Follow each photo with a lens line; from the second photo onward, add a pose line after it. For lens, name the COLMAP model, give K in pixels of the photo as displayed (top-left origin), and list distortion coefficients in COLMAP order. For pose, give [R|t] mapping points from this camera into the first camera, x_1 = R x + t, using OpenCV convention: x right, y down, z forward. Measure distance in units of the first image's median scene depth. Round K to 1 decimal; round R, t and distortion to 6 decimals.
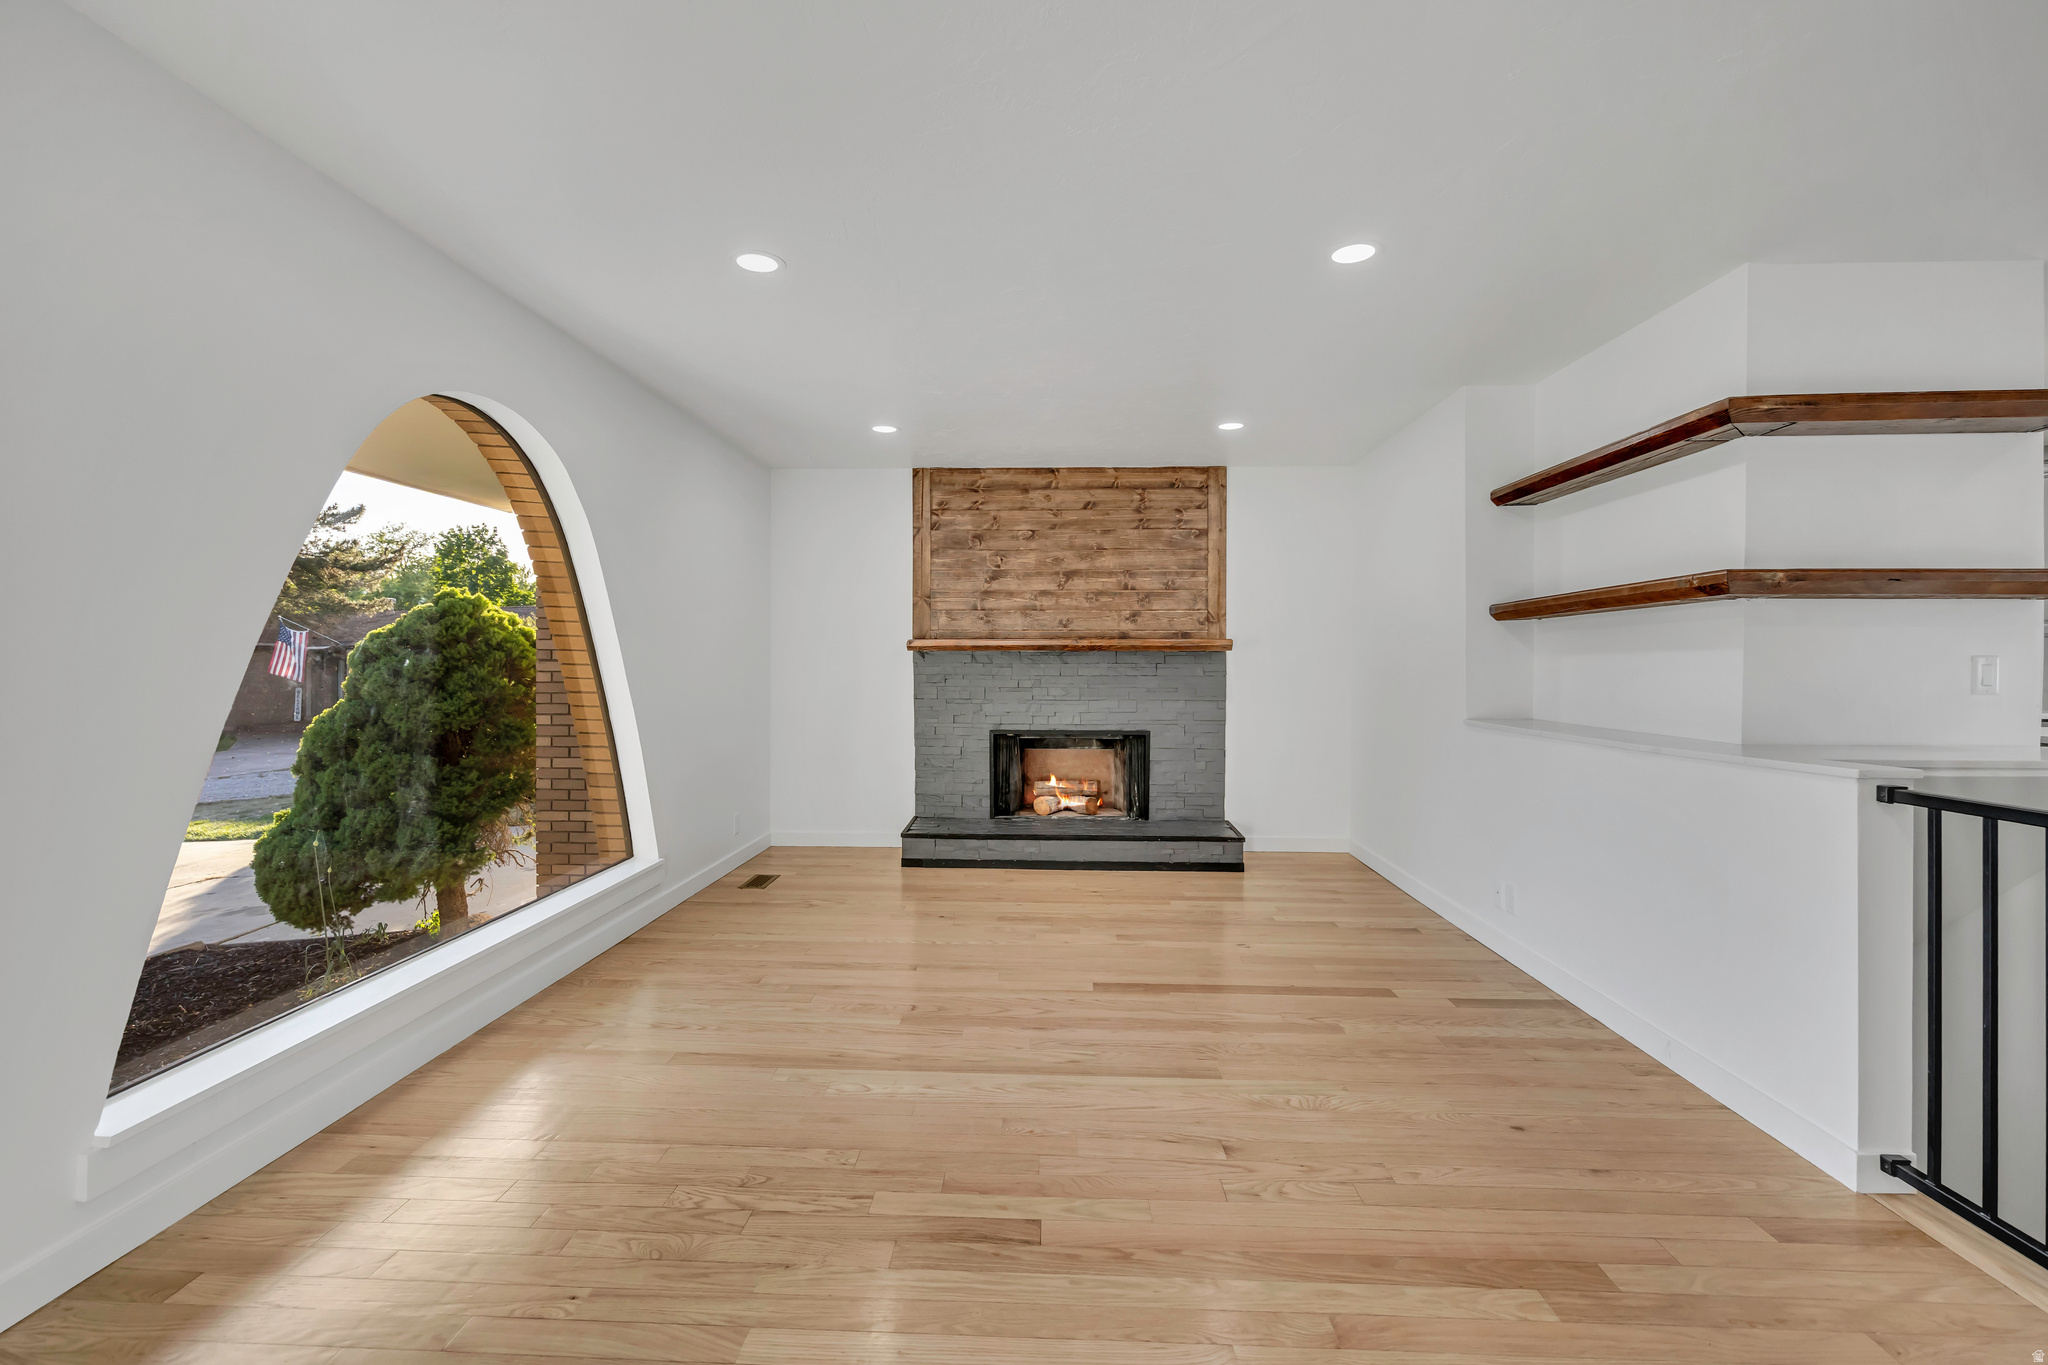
lens RADIAL K [[881.8, 0, 1019.5], [0, 881.8, 665.4], [0, 0, 1]] dist [-0.001560, -0.000654]
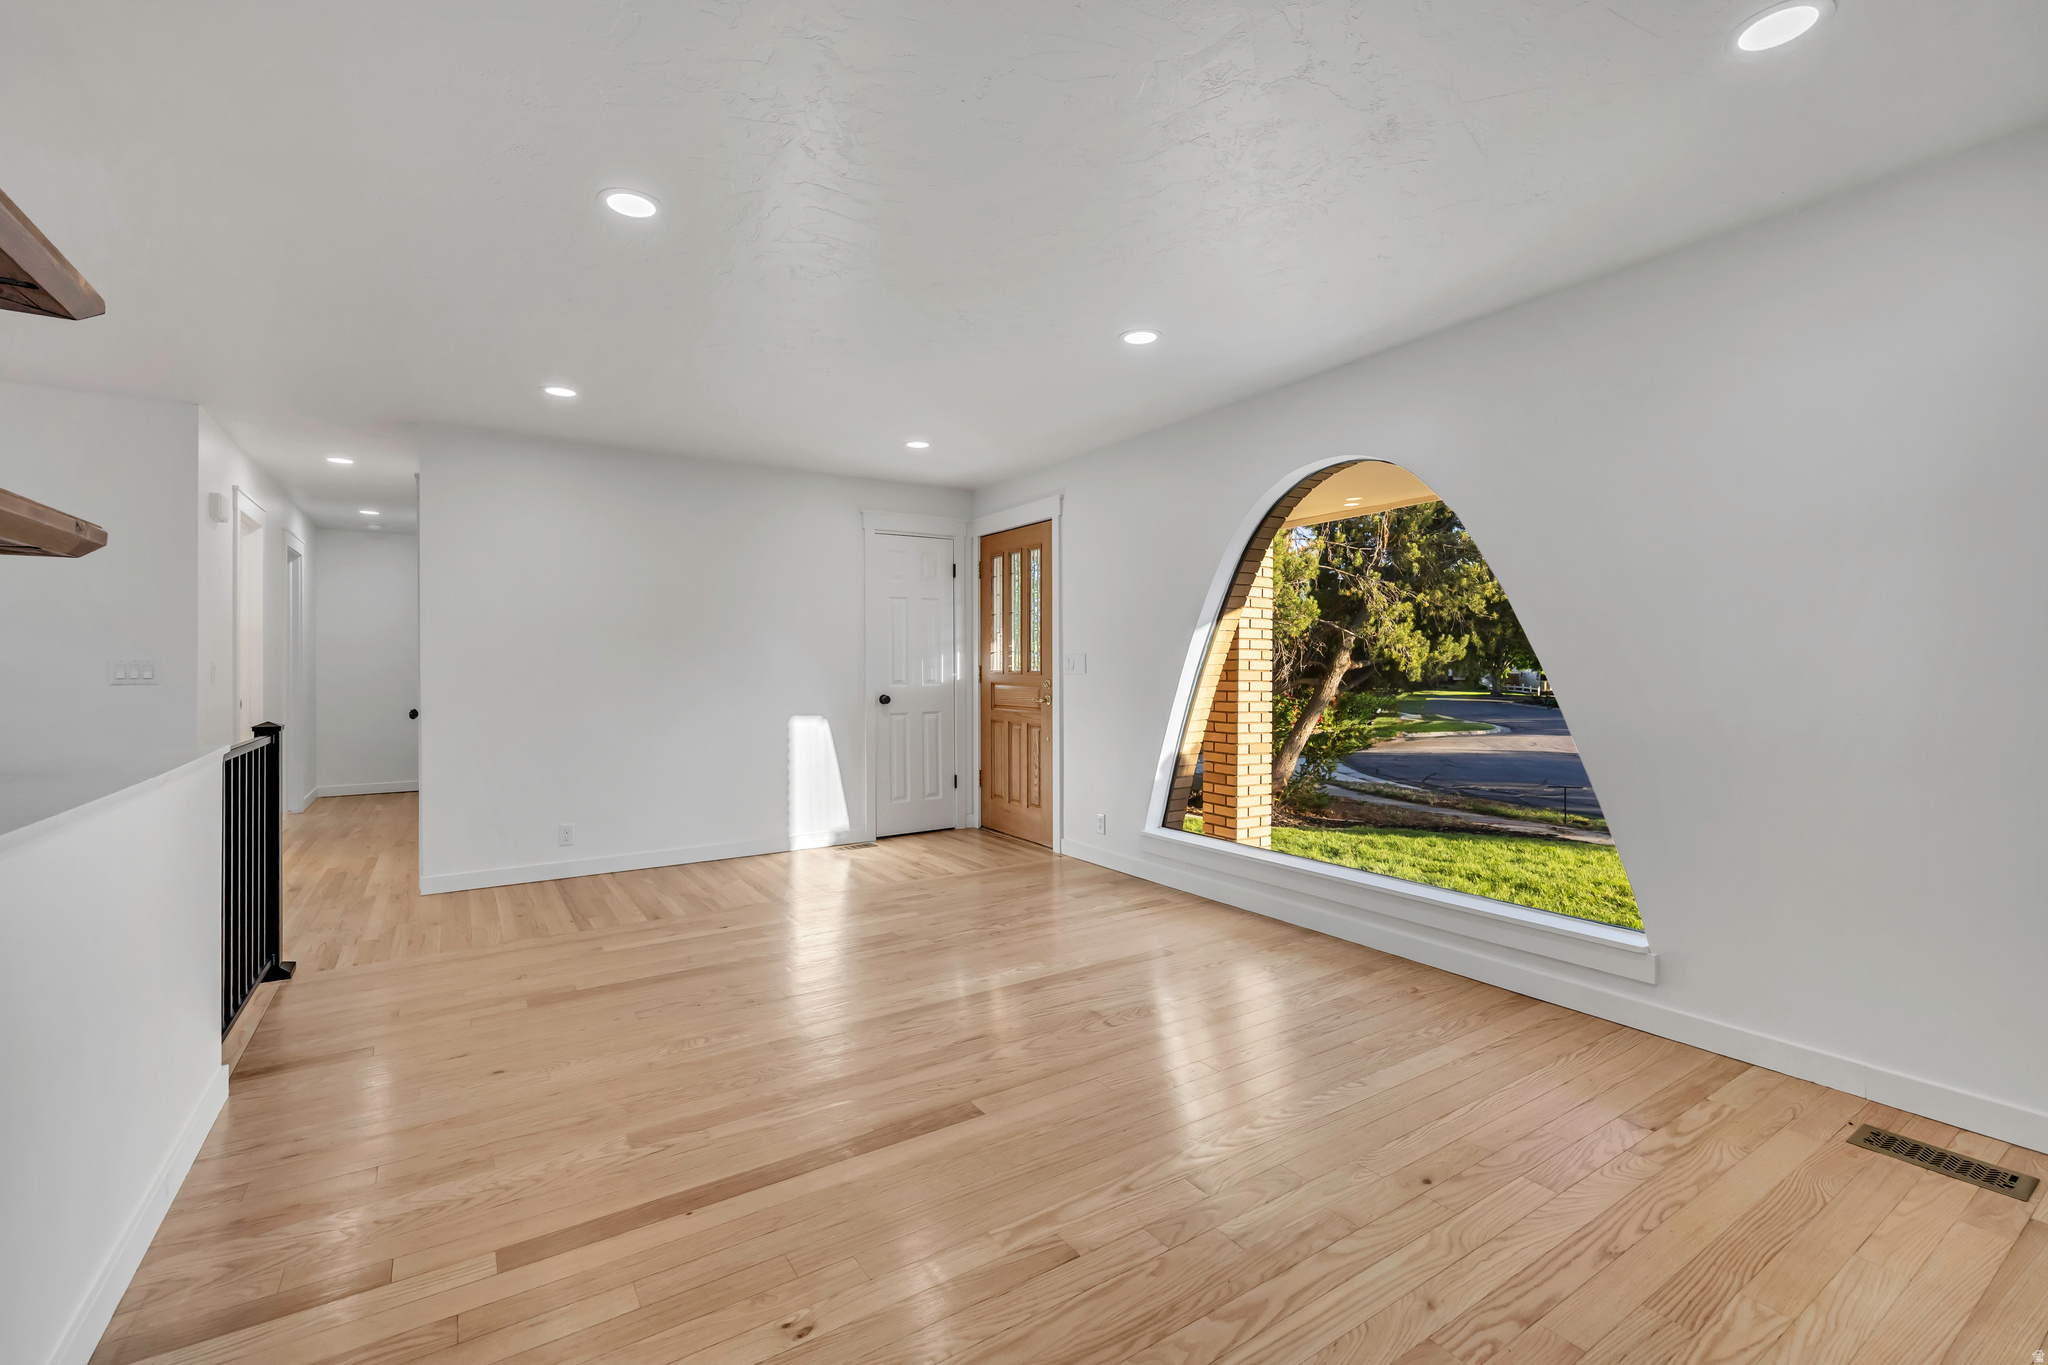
lens RADIAL K [[881.8, 0, 1027.6], [0, 881.8, 676.5], [0, 0, 1]] dist [-0.001560, -0.000654]
pose [[-0.812320, 0.004026, -0.583198, 0.536994], [-0.001402, 0.999960, 0.008855, 0.009683], [0.583210, 0.008011, -0.812282, 1.842561]]
